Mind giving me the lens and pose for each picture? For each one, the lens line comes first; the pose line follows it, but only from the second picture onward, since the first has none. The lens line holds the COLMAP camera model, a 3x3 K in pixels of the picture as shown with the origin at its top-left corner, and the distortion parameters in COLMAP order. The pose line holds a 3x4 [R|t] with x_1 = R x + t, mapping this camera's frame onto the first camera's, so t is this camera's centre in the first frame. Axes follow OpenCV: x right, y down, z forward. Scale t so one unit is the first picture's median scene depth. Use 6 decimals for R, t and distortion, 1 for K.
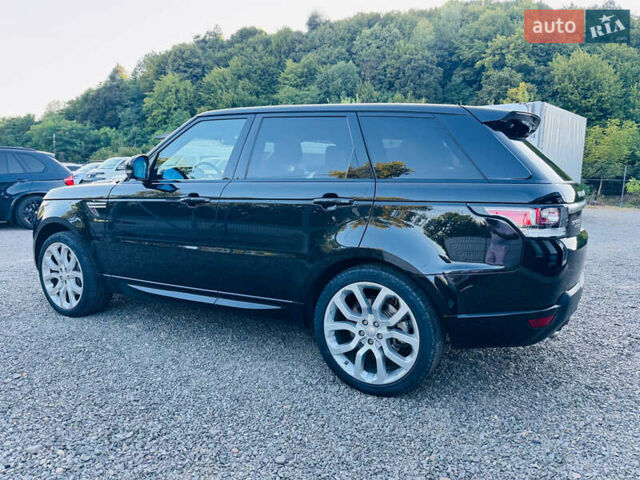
lens RADIAL K [[443.5, 0, 326.4], [0, 443.5, 244.8], [0, 0, 1]] dist [0.015321, -0.025234]
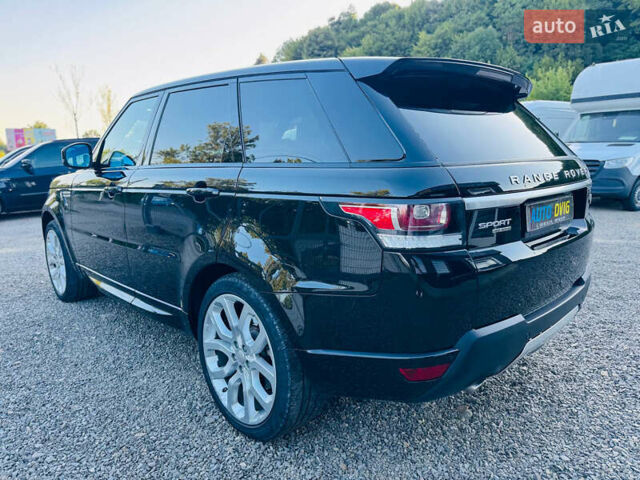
lens RADIAL K [[443.5, 0, 322.7], [0, 443.5, 241.4], [0, 0, 1]] dist [0.015321, -0.025234]
pose [[0.956269, 0.025207, -0.291400, 0.458470], [-0.013685, 0.999044, 0.041514, -0.043820], [0.292168, -0.035711, 0.955700, 0.284459]]
